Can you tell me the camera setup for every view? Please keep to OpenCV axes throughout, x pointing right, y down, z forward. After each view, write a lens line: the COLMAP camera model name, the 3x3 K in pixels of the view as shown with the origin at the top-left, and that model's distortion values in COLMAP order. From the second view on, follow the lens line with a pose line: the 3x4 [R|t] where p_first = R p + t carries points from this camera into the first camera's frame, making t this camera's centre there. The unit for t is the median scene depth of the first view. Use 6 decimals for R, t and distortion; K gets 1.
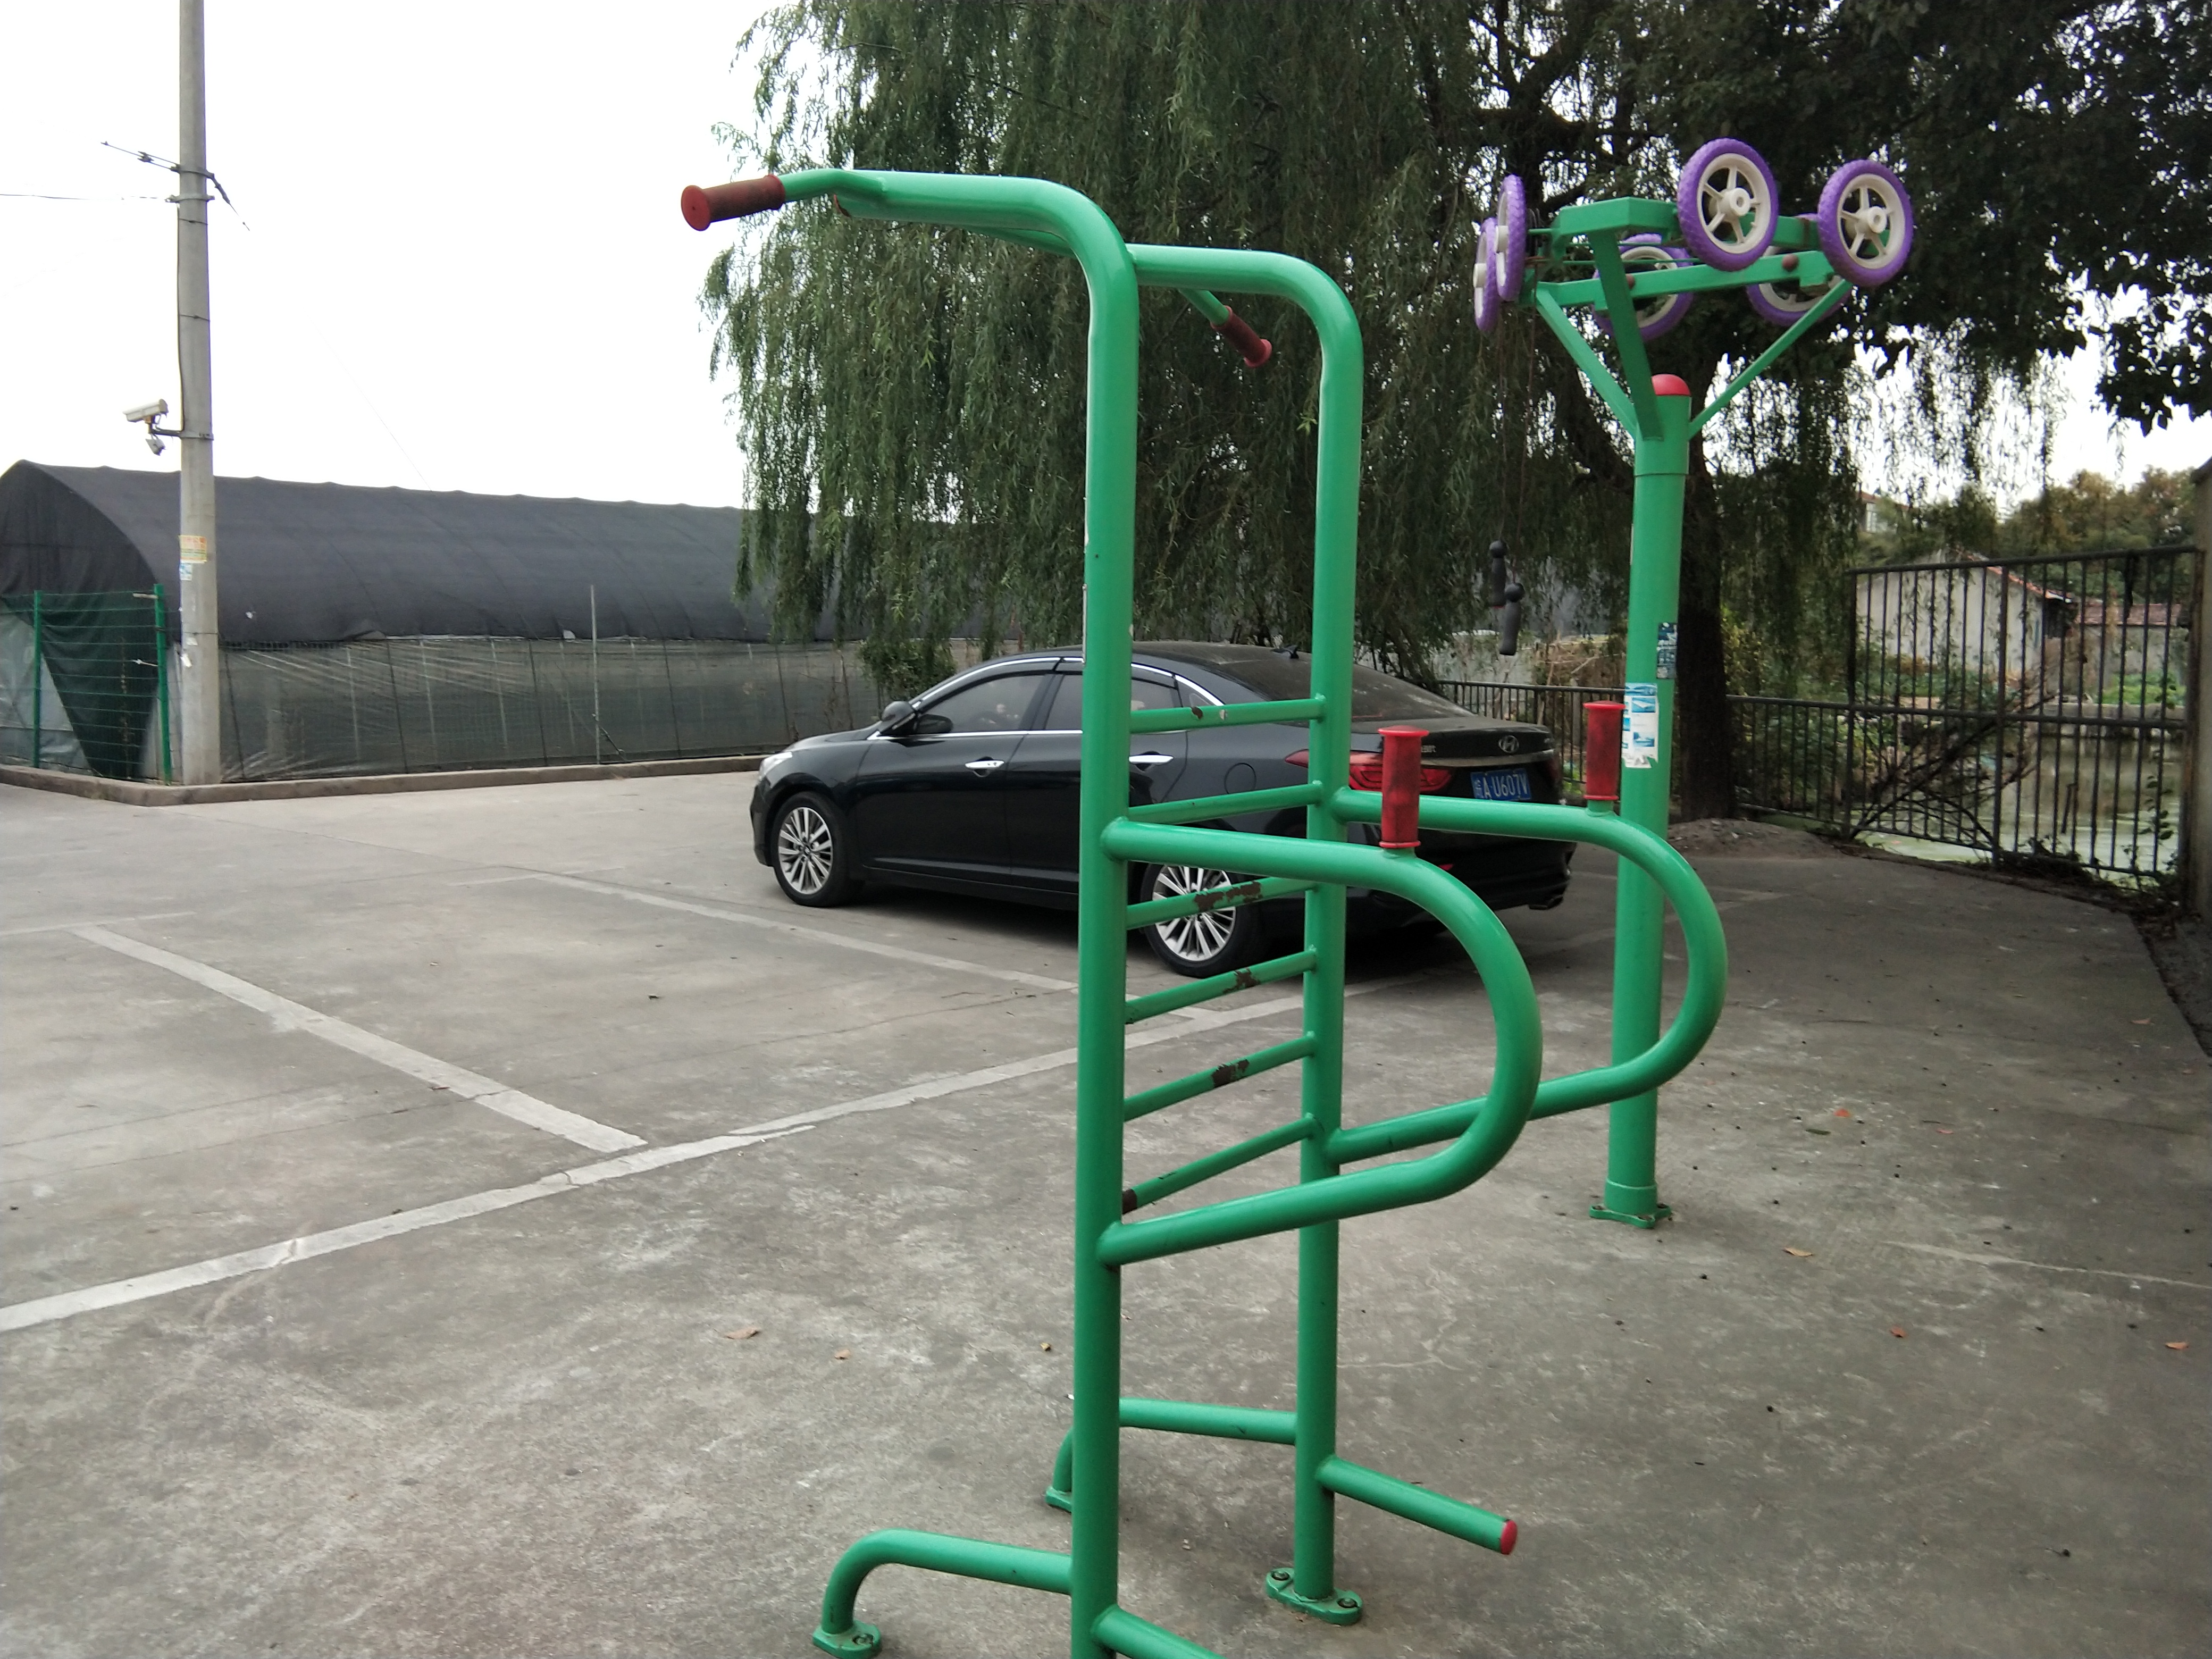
lens RADIAL K [[1753.7, 0, 1075.6], [0, 1753.7, 787.9], [0, 0, 1]] dist [0.125758, -0.191169]
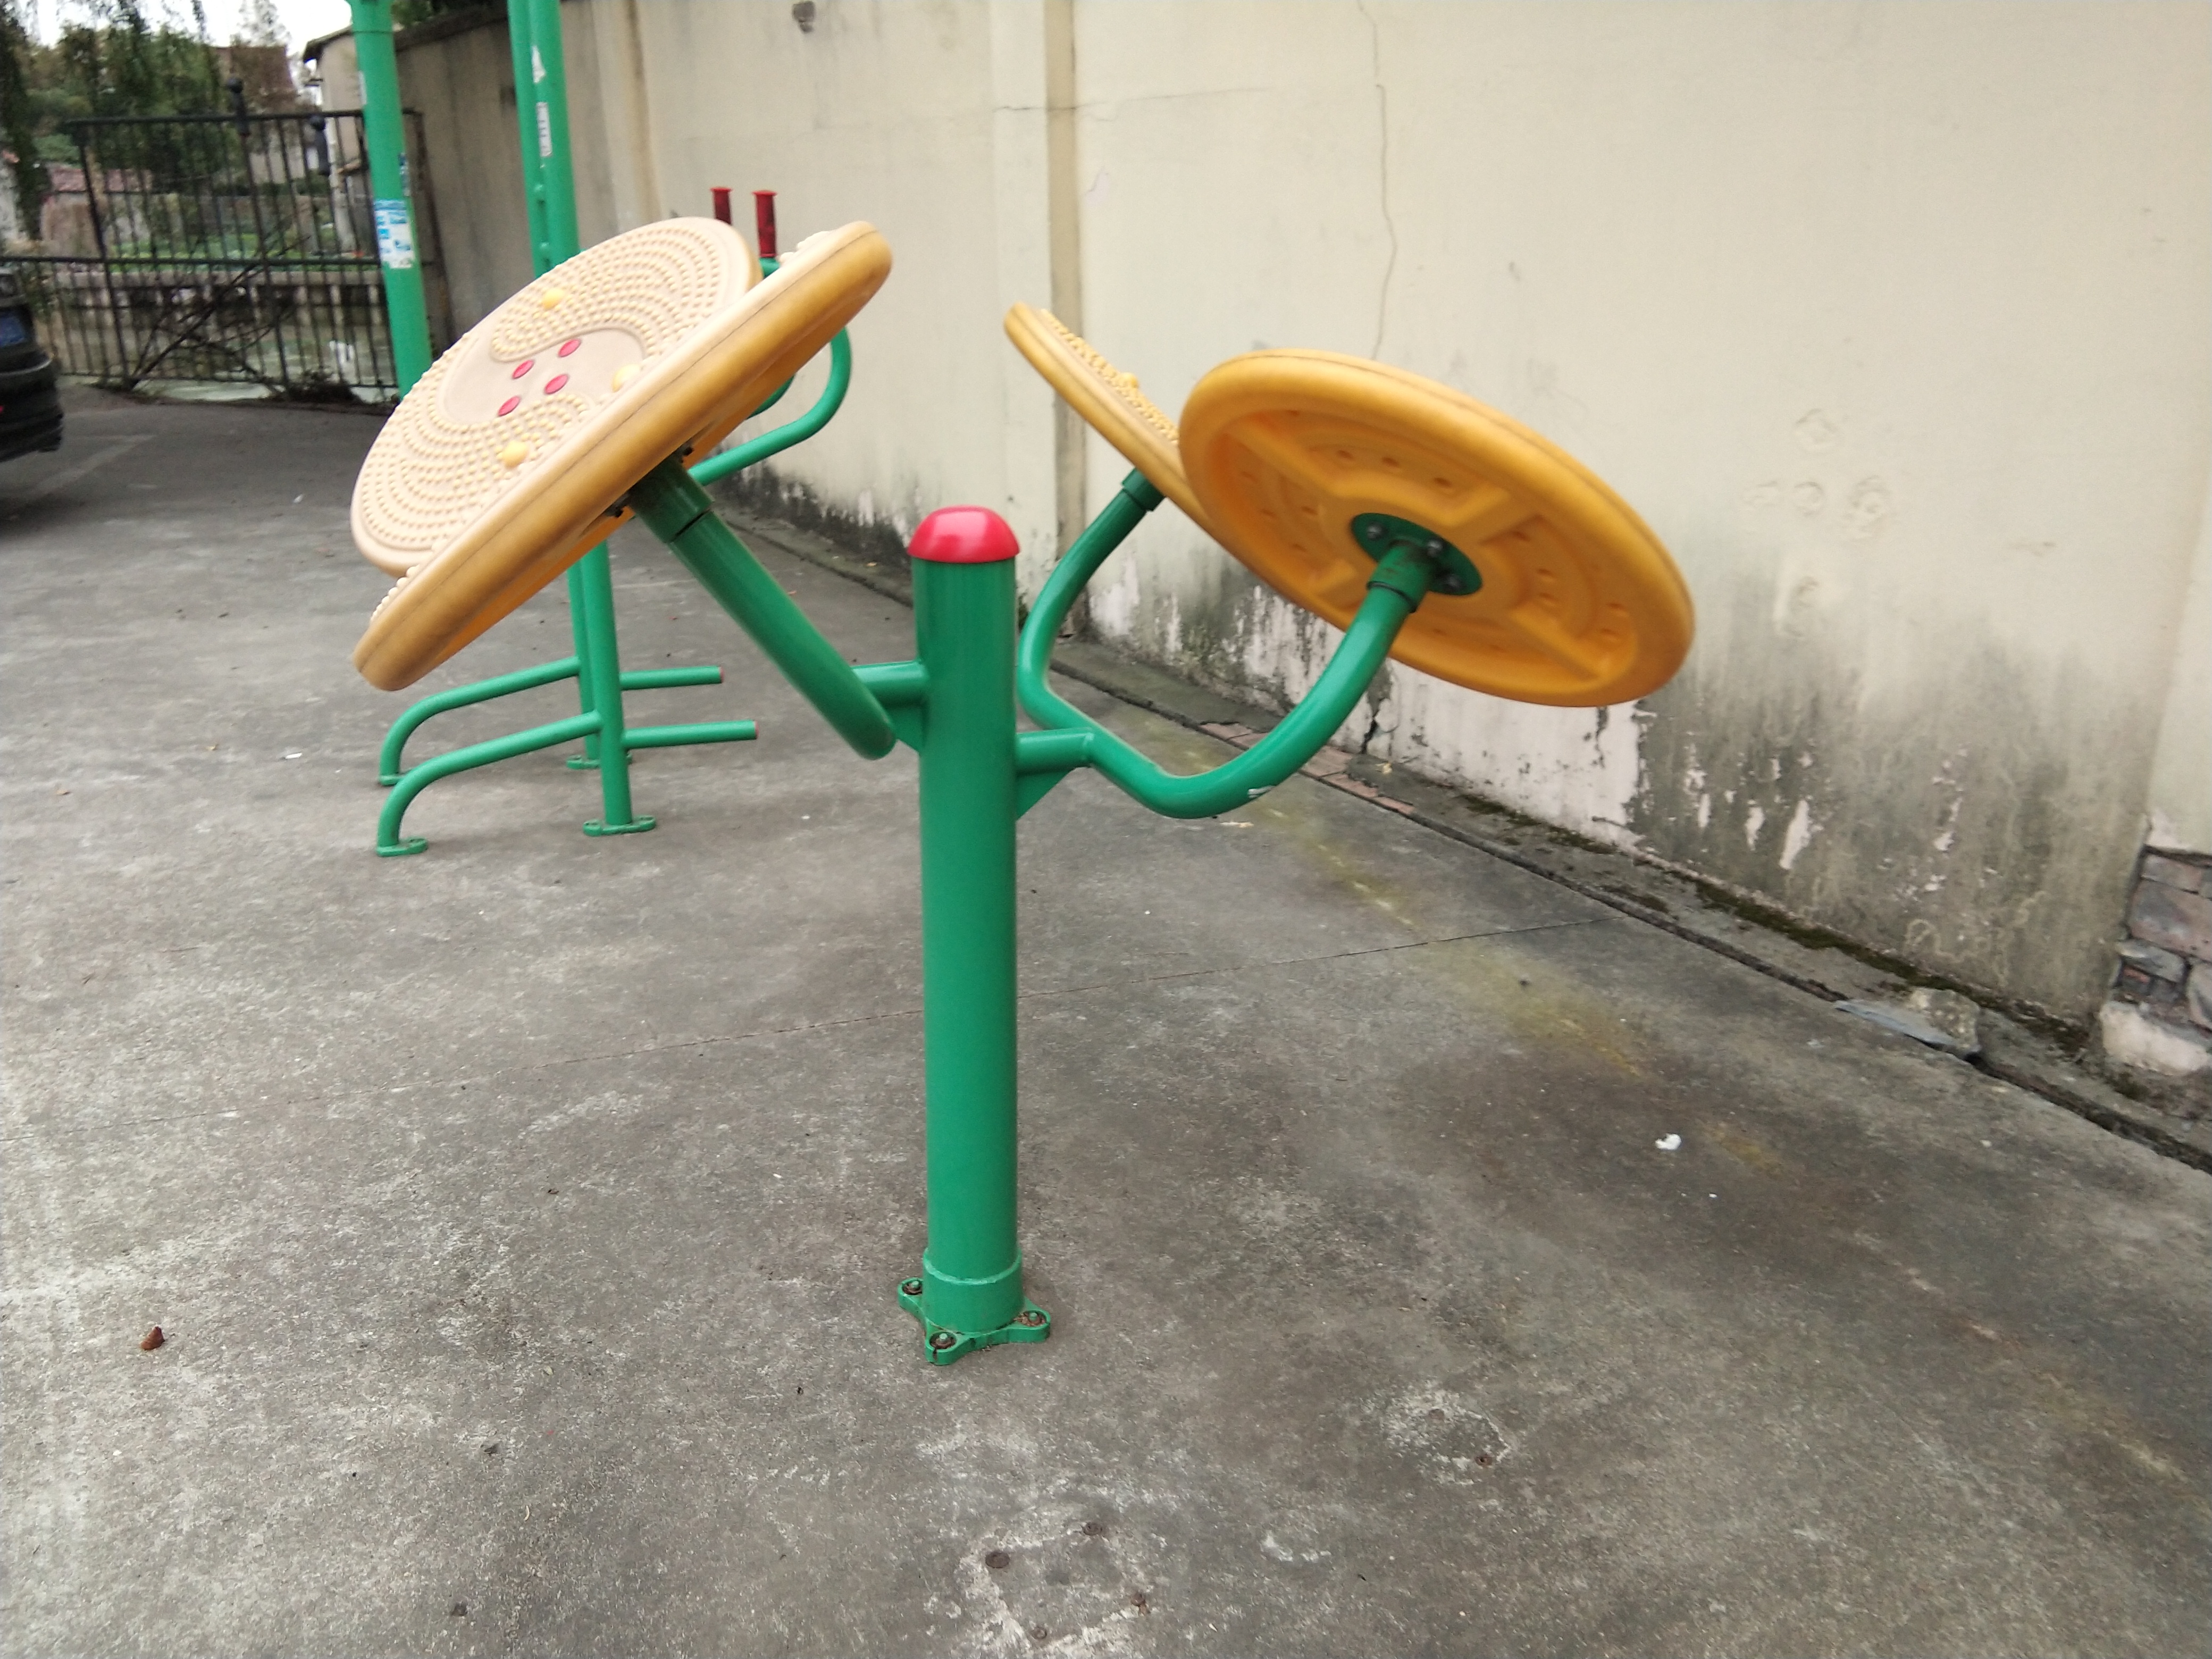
lens RADIAL K [[1753.7, 0, 1075.6], [0, 1753.7, 787.9], [0, 0, 1]] dist [0.125758, -0.191169]
pose [[0.512115, -0.274773, 0.813780, -0.386403], [0.082972, 0.958844, 0.271540, 0.025390], [-0.854900, -0.071539, 0.513837, -0.094374]]
